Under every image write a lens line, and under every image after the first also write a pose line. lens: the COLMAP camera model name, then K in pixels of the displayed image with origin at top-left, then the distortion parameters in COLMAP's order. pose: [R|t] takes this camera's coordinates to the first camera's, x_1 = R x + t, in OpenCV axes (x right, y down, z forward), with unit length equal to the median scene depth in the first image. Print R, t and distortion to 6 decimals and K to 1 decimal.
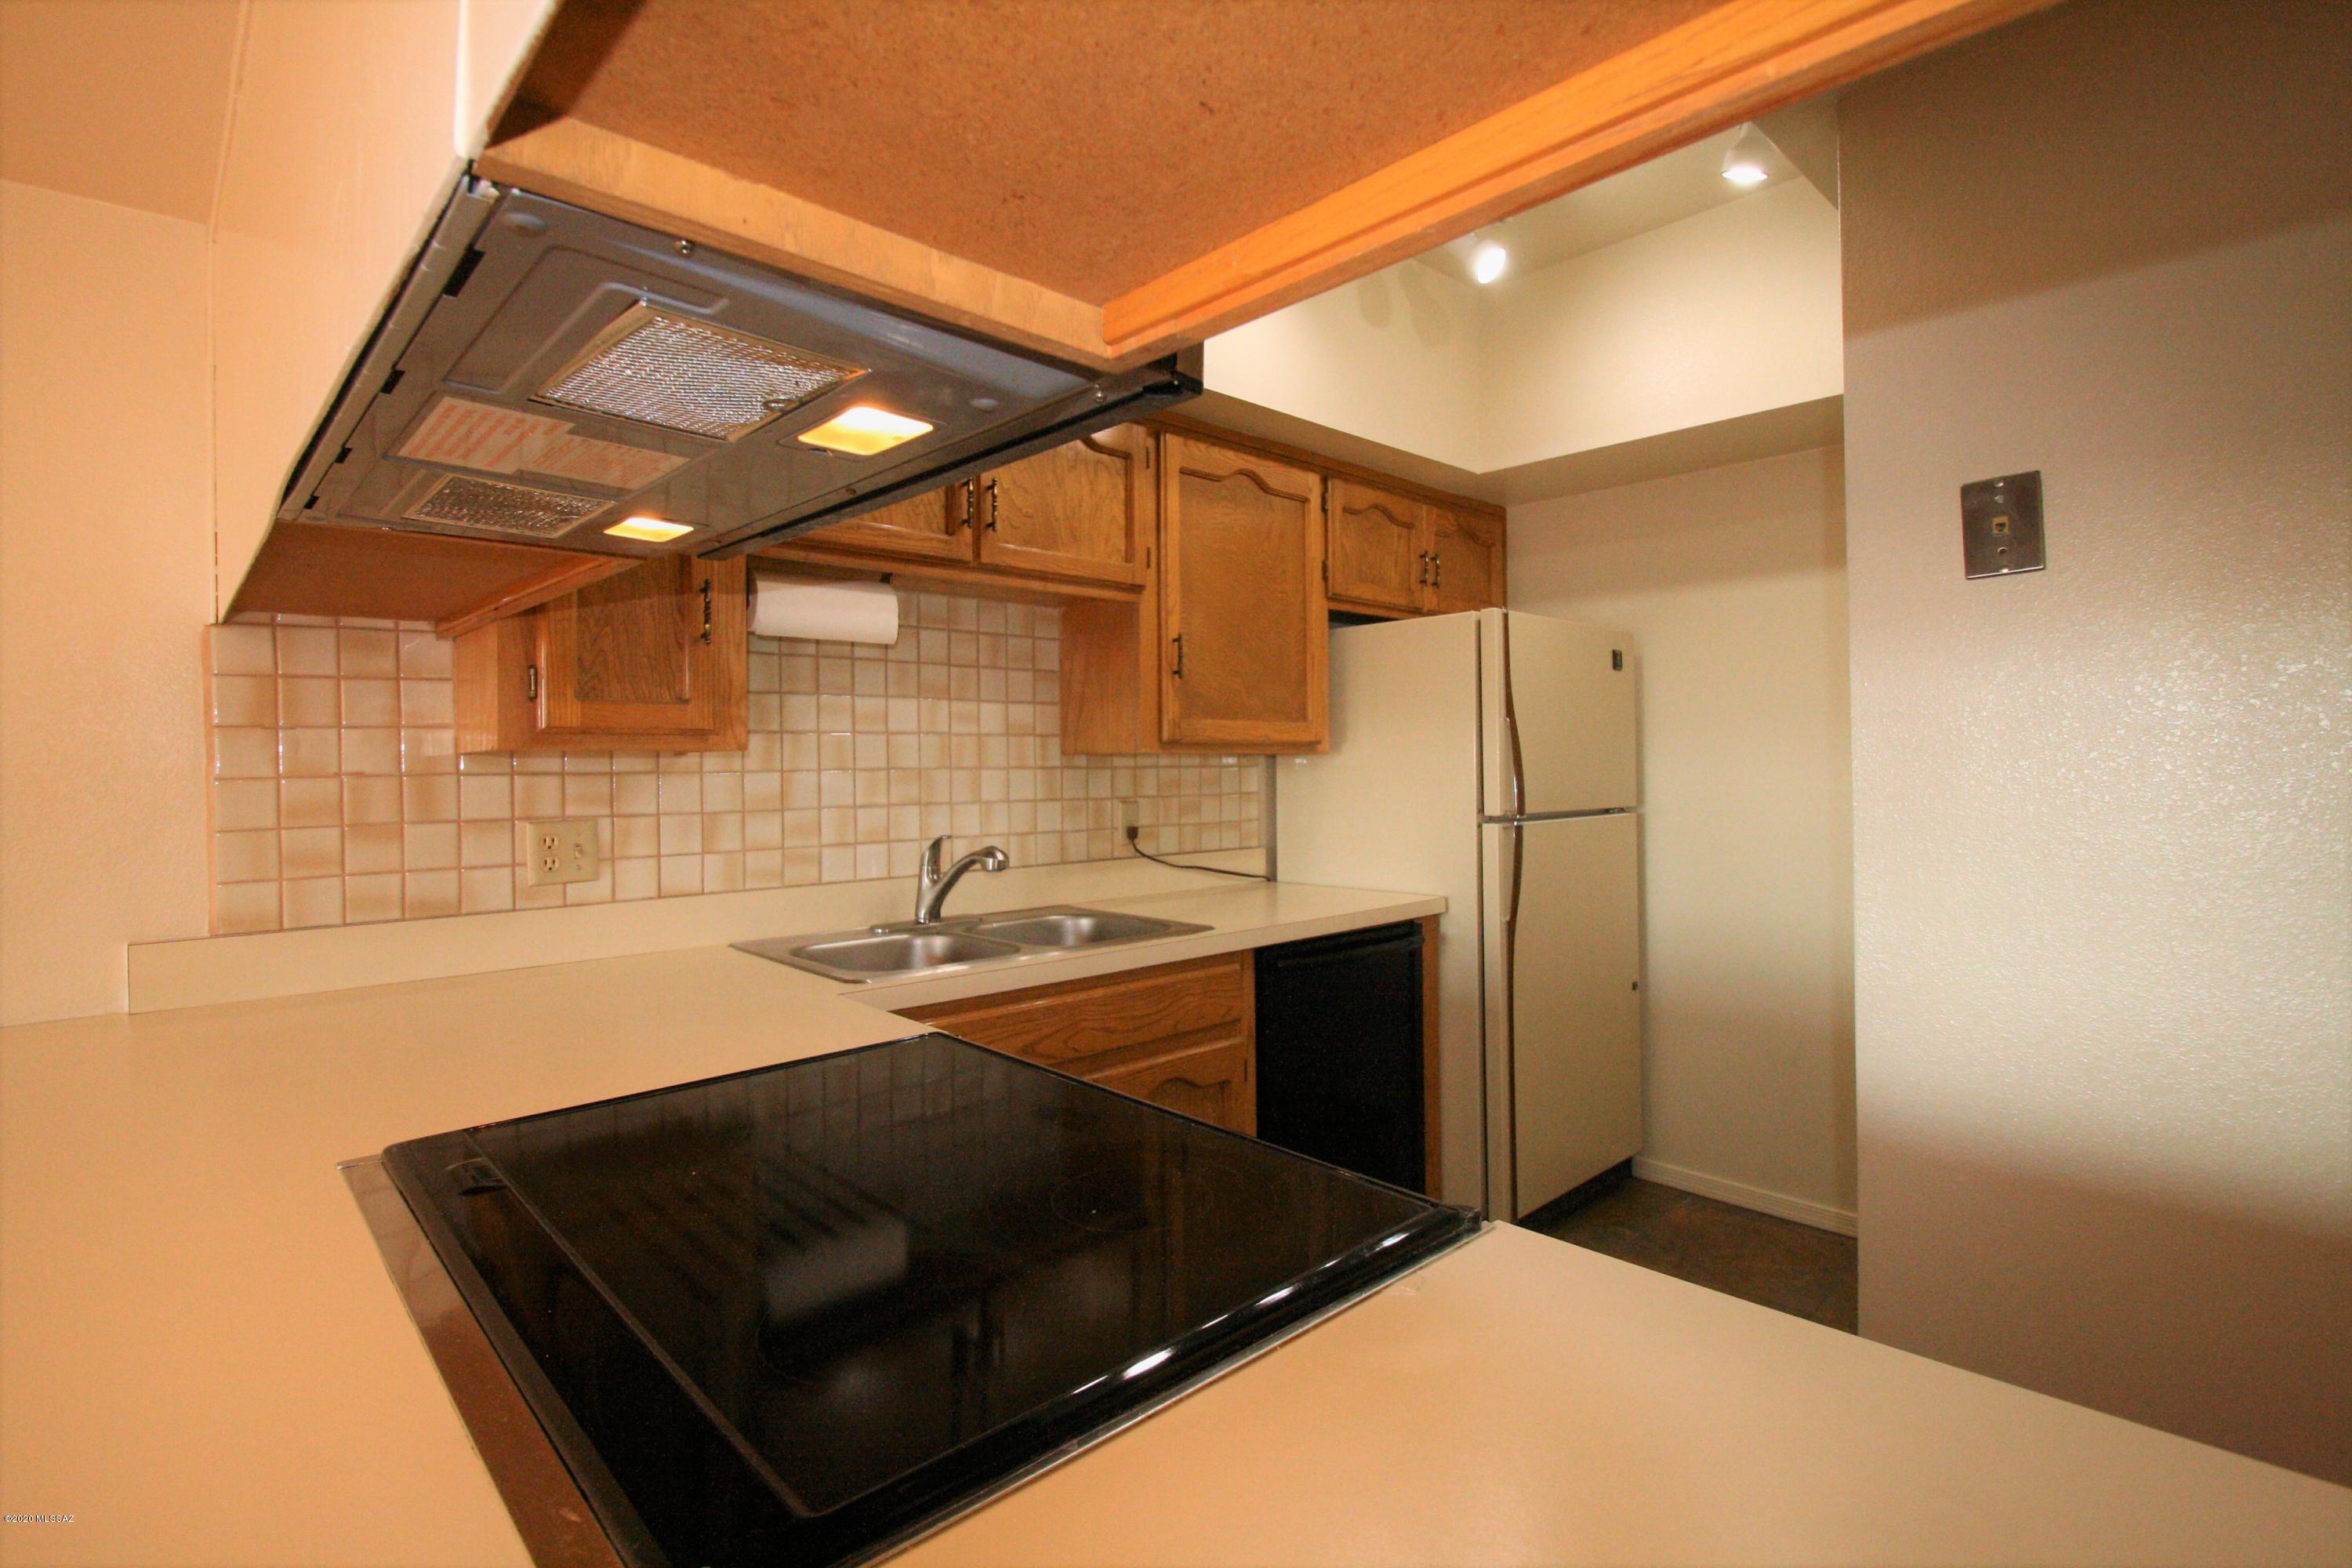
lens RADIAL K [[1097.7, 0, 1176.5], [0, 1097.7, 770.0], [0, 0, 1]] dist [-0.001416, -0.000283]
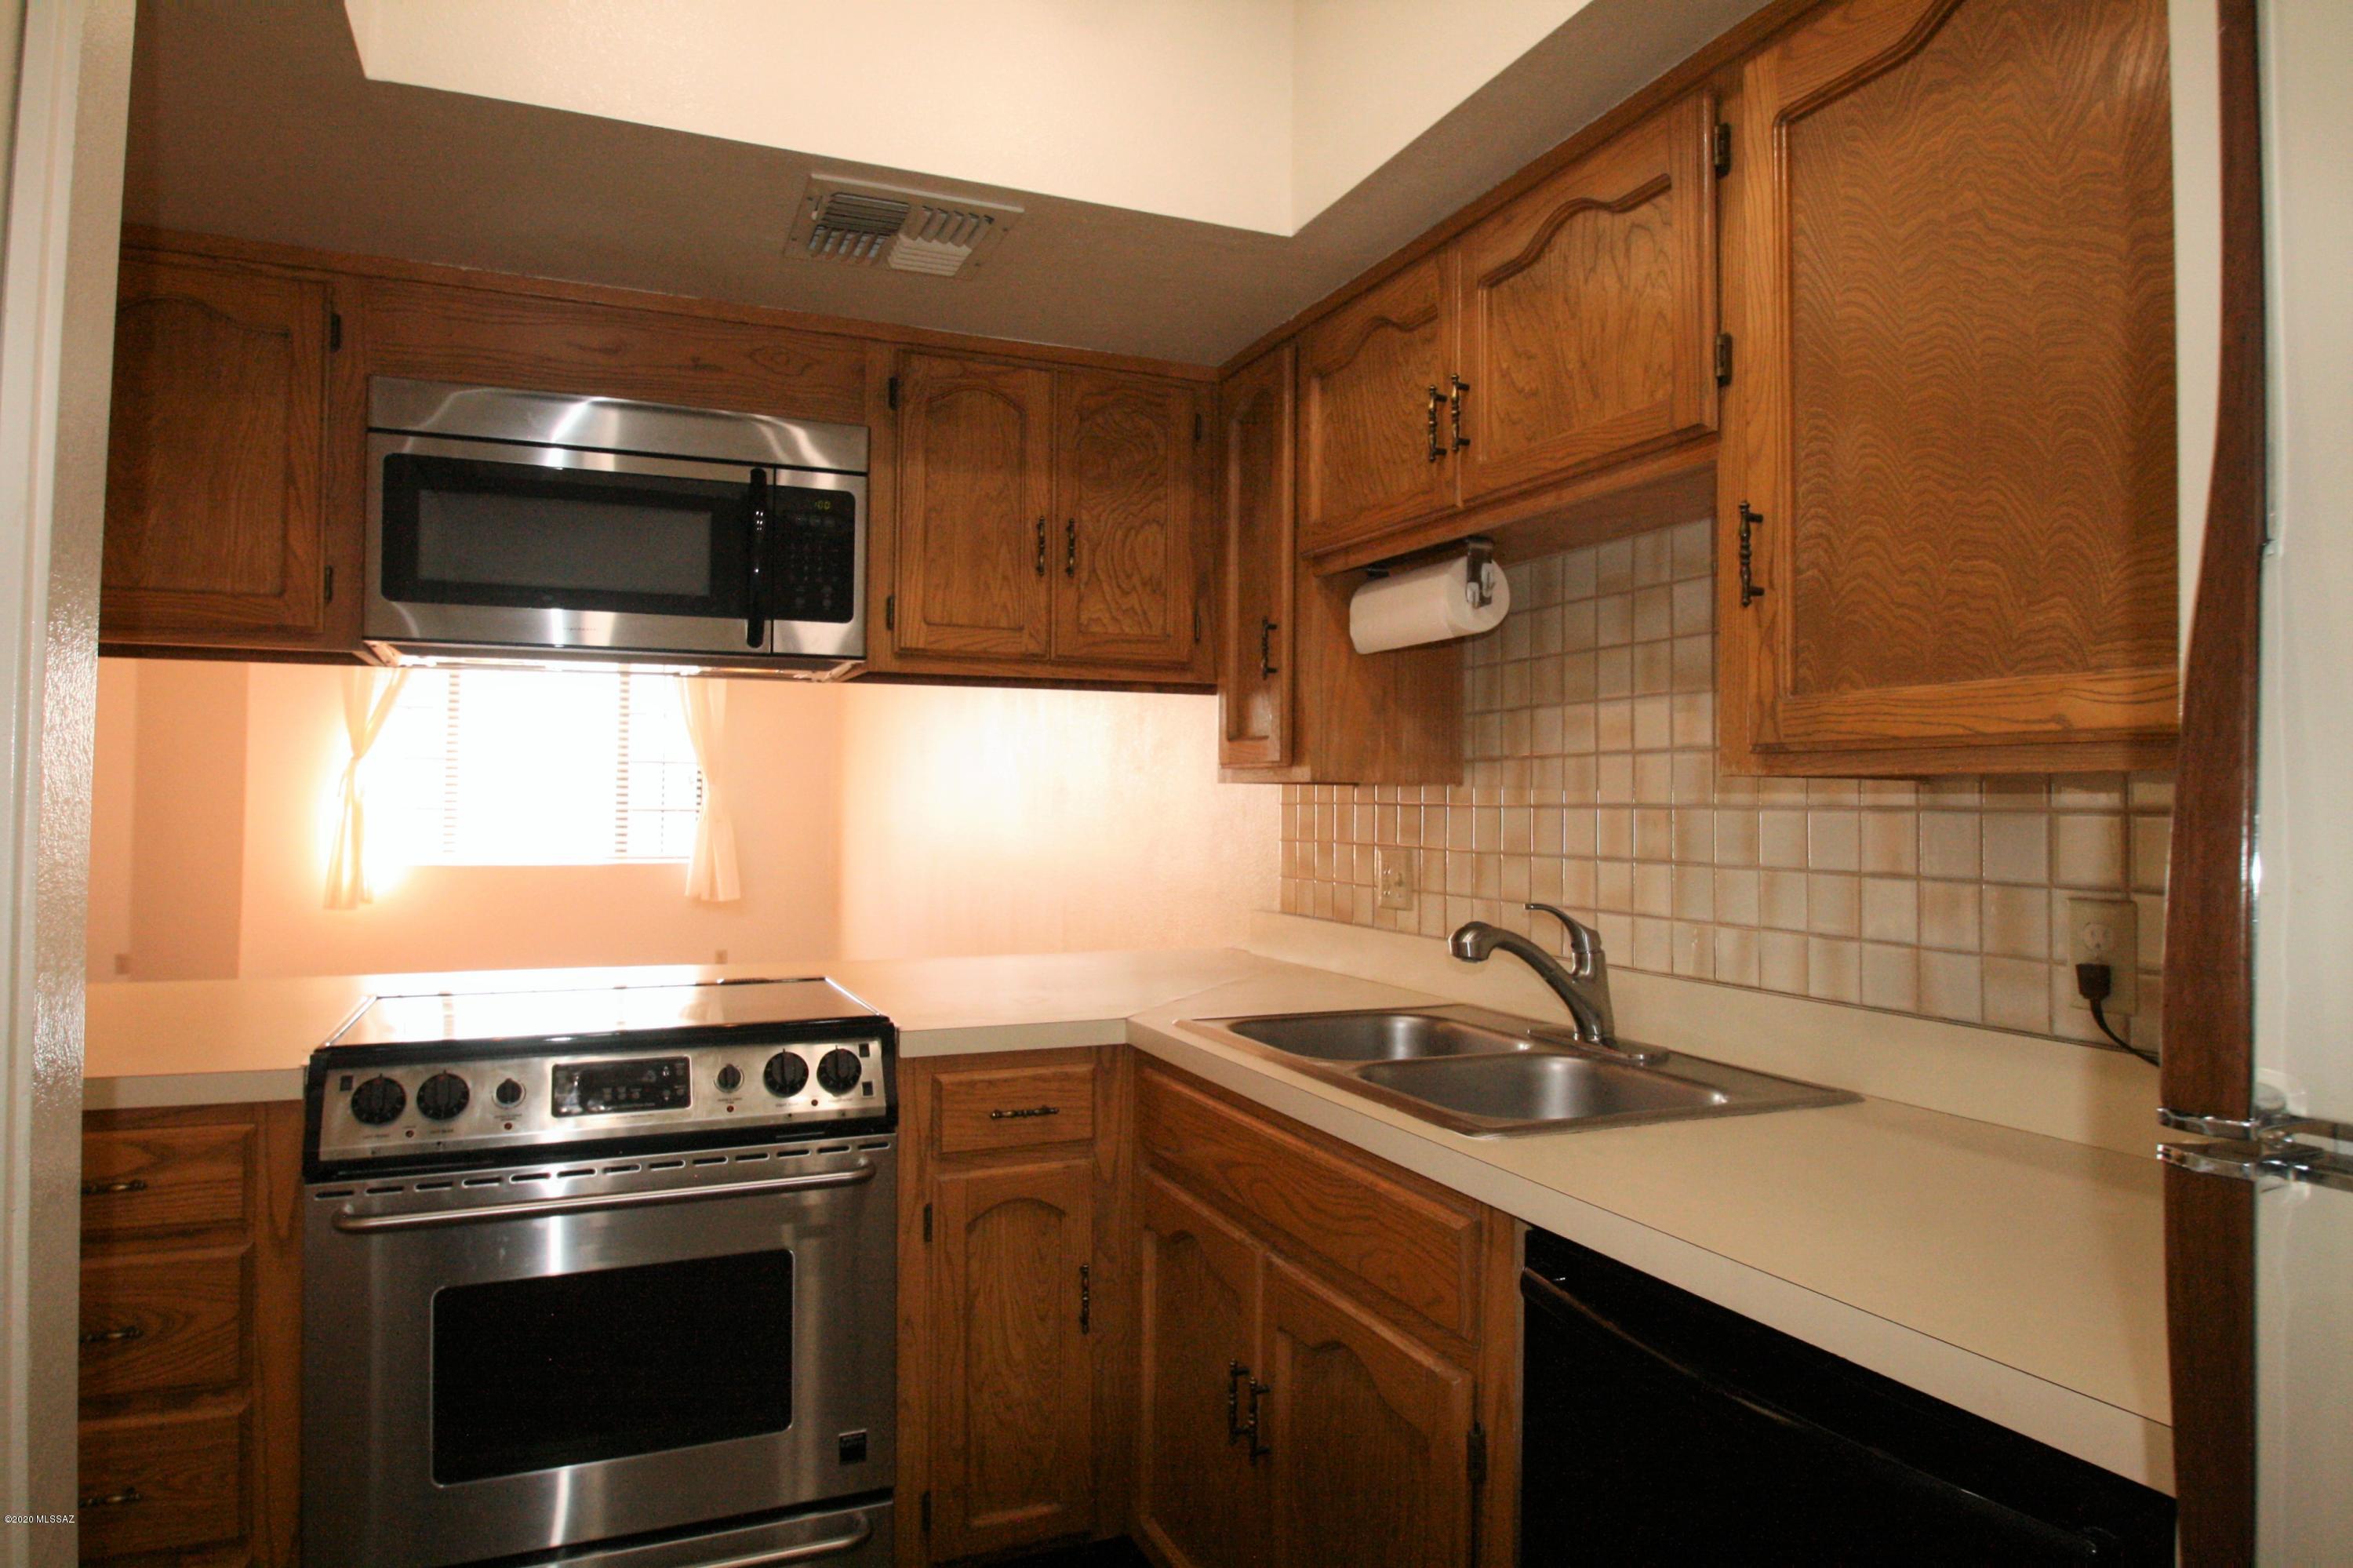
lens RADIAL K [[1392.4, 0, 1175.0], [0, 1392.4, 786.8], [0, 0, 1]] dist [0.002076, 0.000130]
pose [[-0.361269, -0.003362, -0.932456, 0.631996], [-0.005683, 0.999983, -0.001404, -0.010032], [0.932444, 0.004792, -0.361282, 1.045150]]
